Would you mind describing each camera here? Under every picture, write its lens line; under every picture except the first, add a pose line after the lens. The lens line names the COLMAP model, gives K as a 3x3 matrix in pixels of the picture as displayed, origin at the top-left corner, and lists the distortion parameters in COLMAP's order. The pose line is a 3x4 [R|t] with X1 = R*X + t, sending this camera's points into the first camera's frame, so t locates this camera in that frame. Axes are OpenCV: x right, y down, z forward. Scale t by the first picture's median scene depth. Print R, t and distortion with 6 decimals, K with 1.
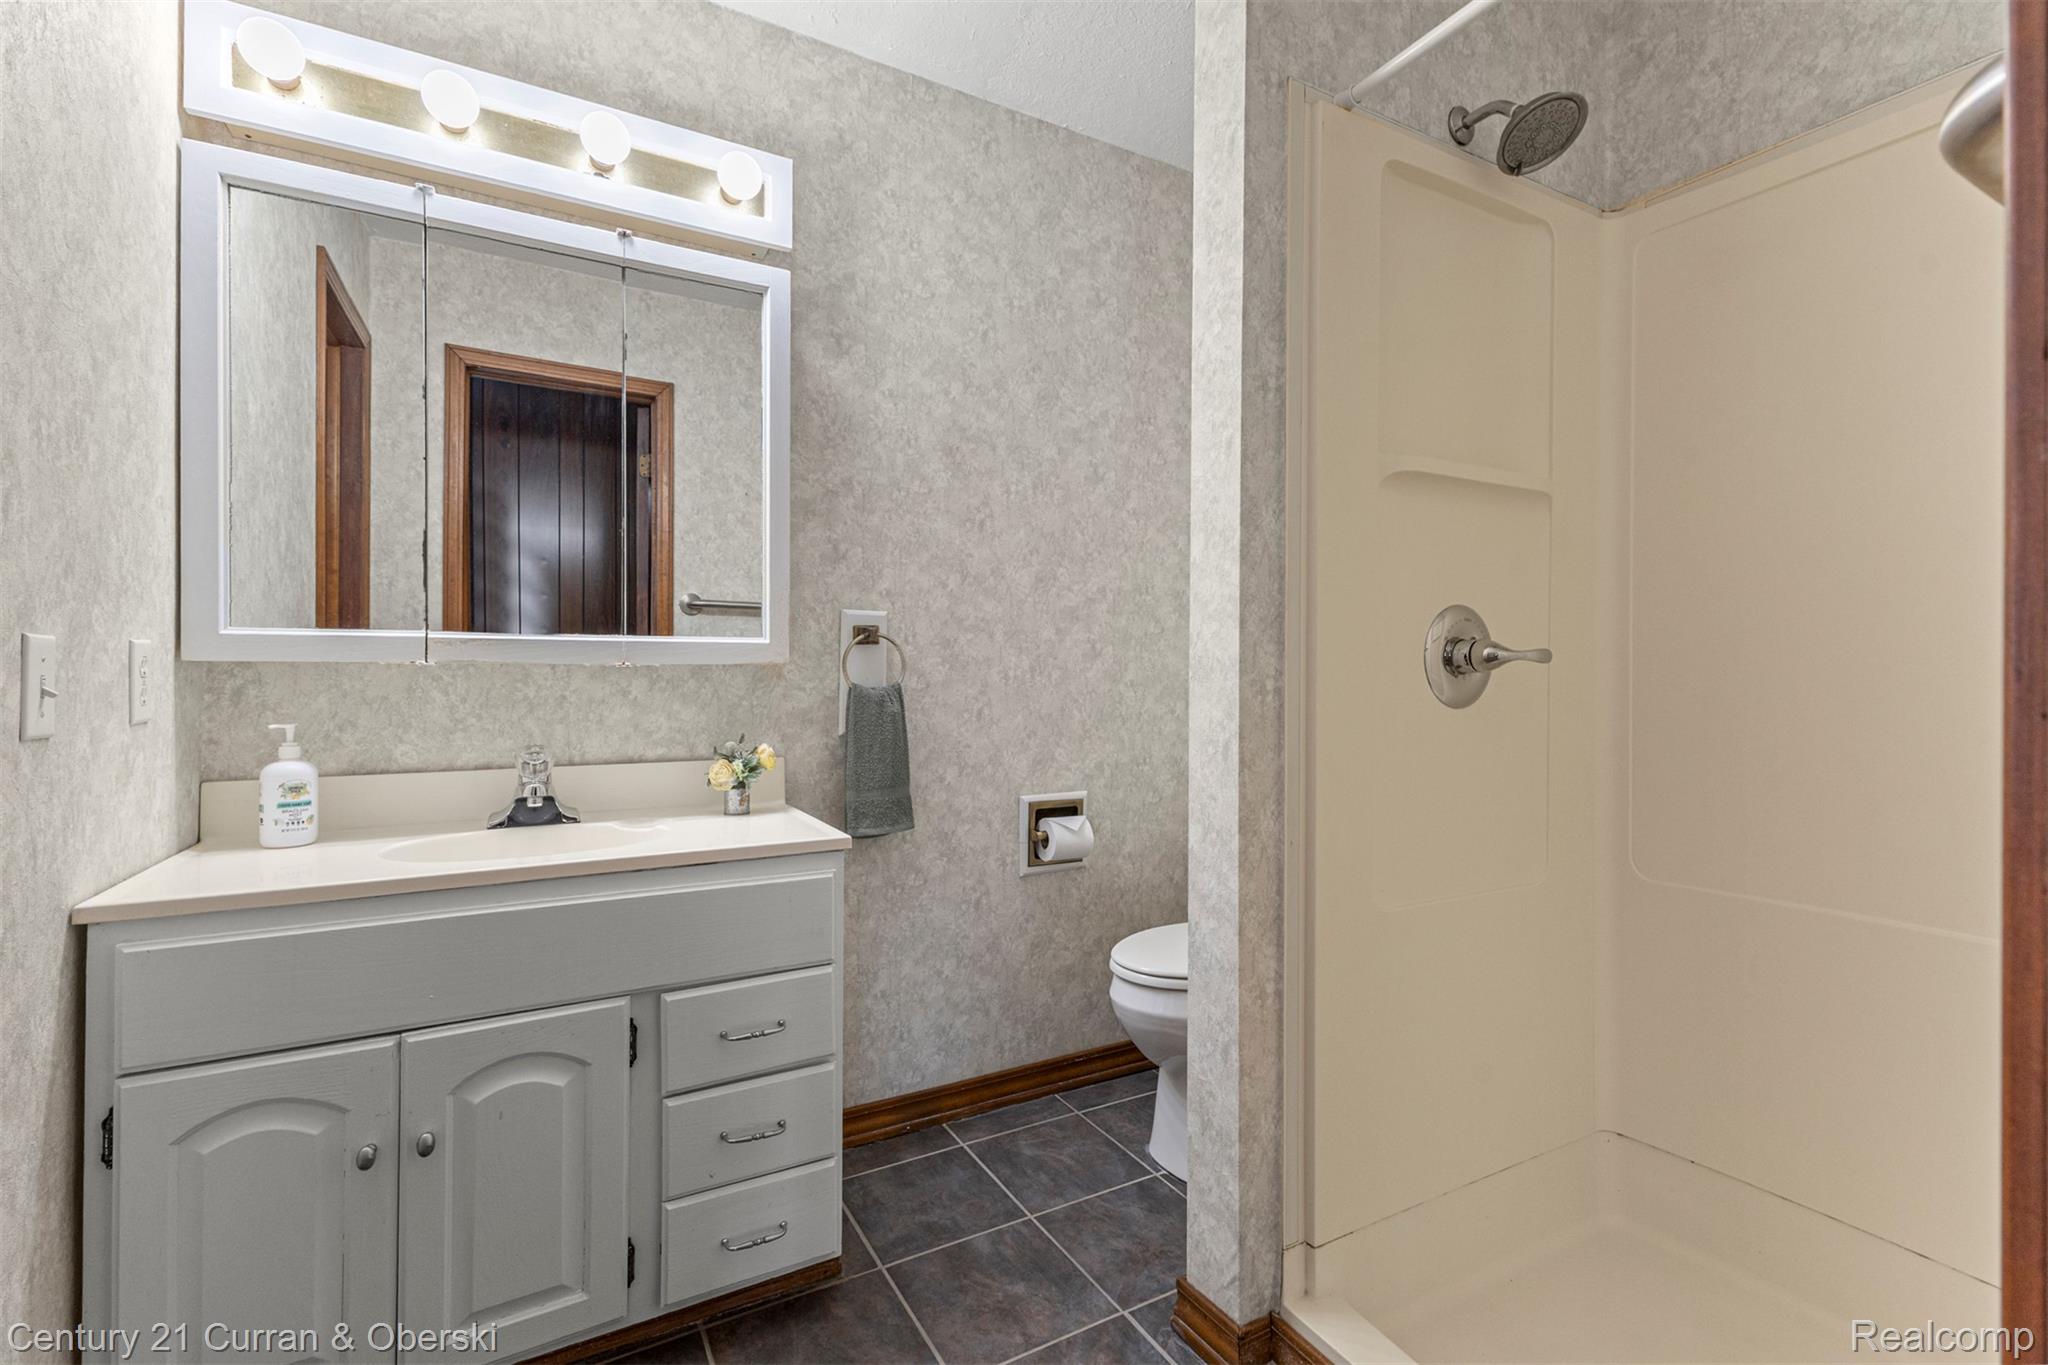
lens RADIAL K [[893.5, 0, 1036.5], [0, 893.5, 678.9], [0, 0, 1]] dist [0.008261, -0.004605]
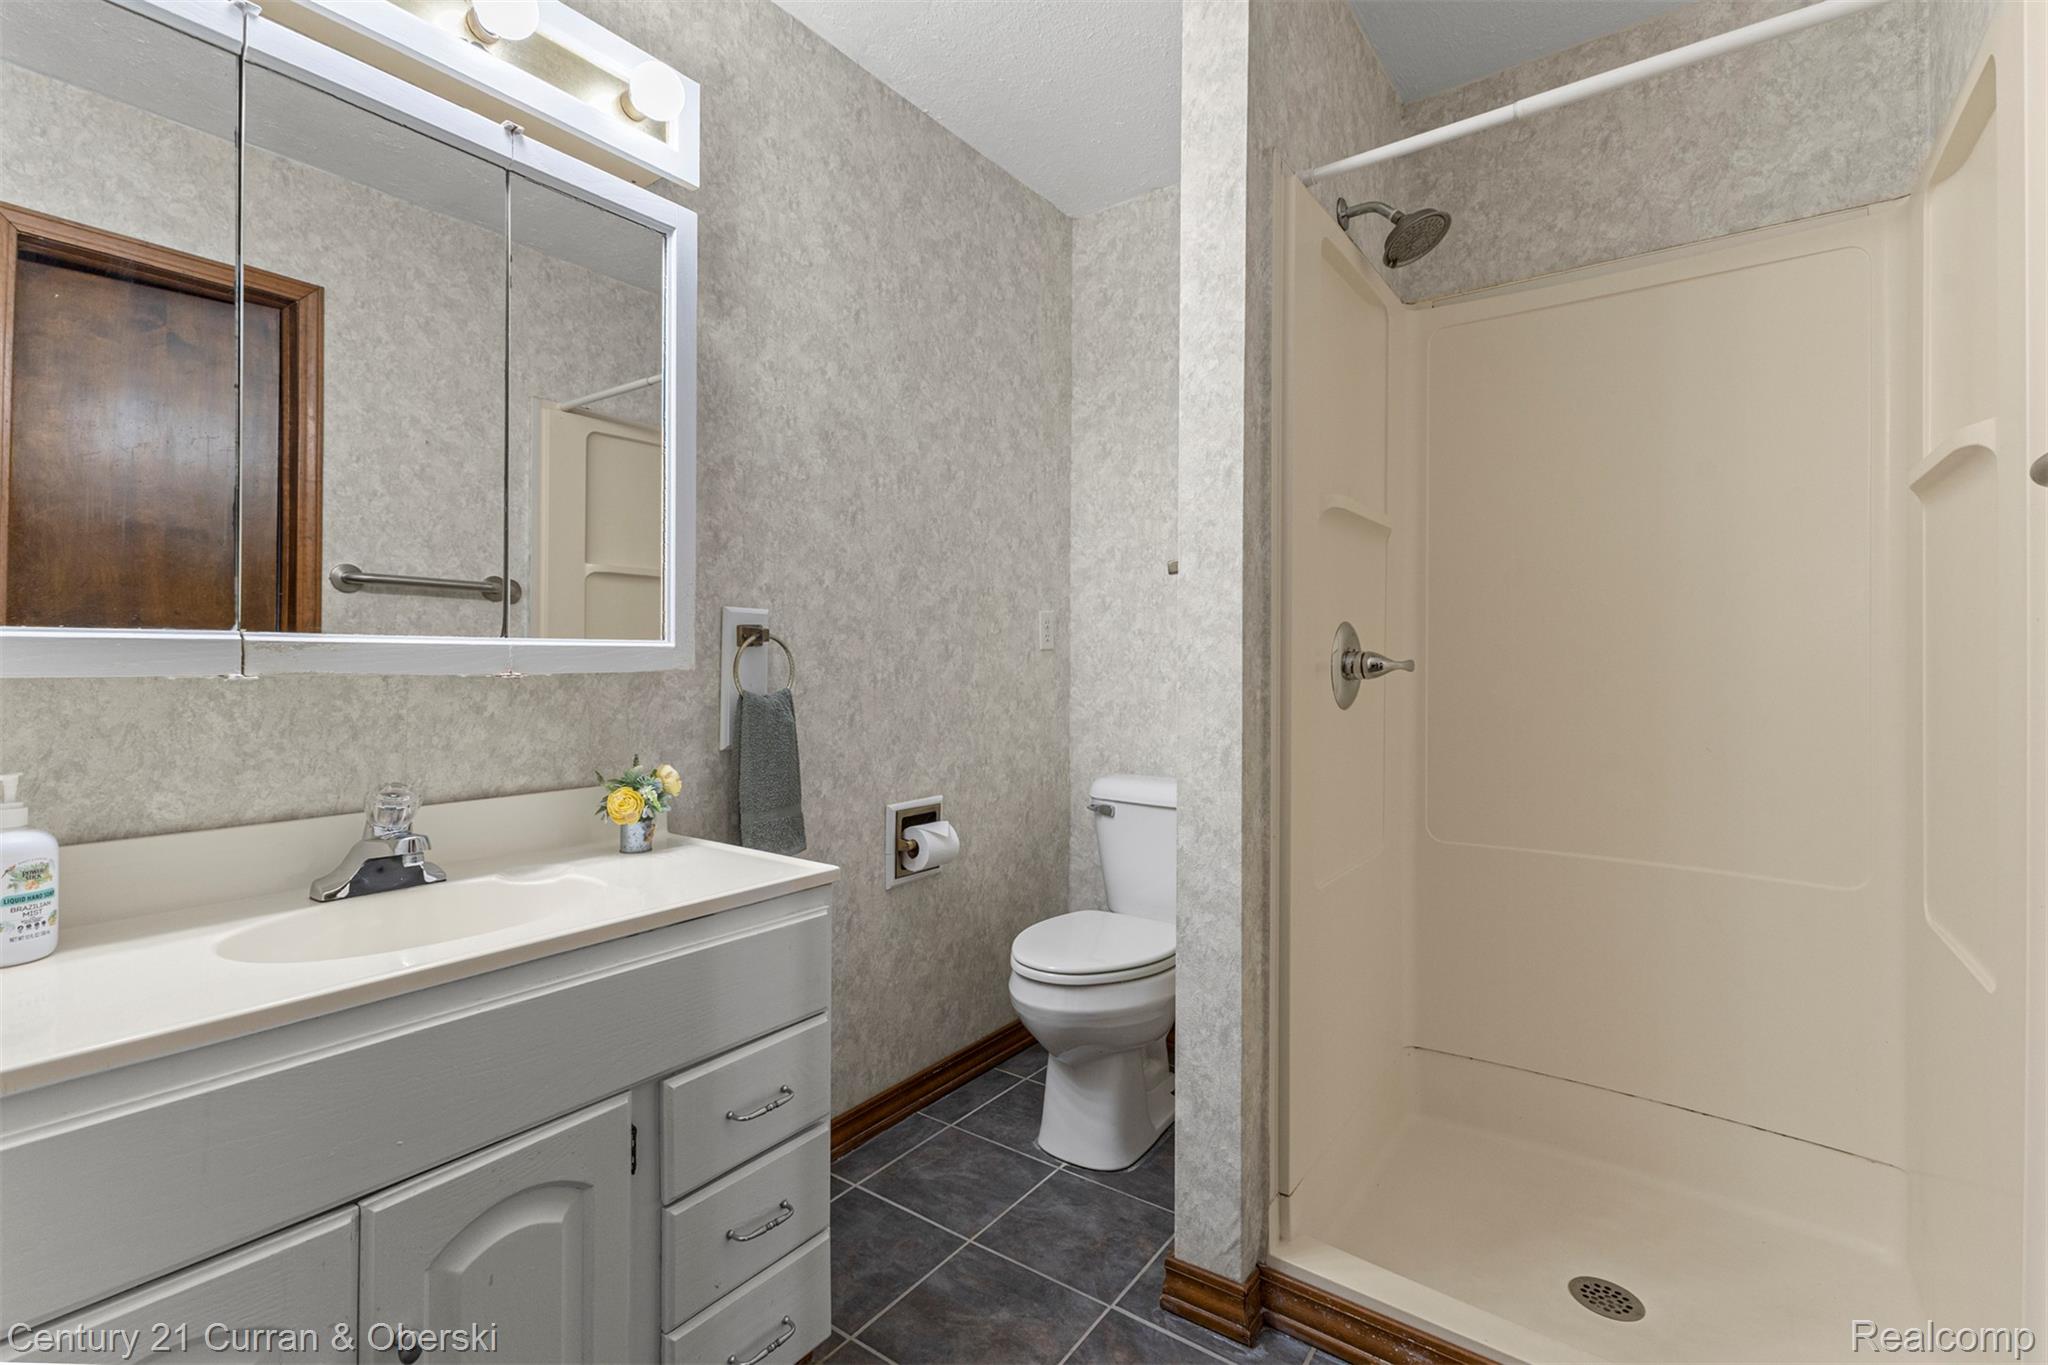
lens RADIAL K [[893.5, 0, 1074.0], [0, 893.5, 666.1], [0, 0, 1]] dist [0.008261, -0.004605]
pose [[0.910368, 0.000610, 0.413799, -0.331089], [-0.000240, 1.000000, -0.000946, -0.022618], [-0.413799, 0.000761, 0.910368, 0.075368]]
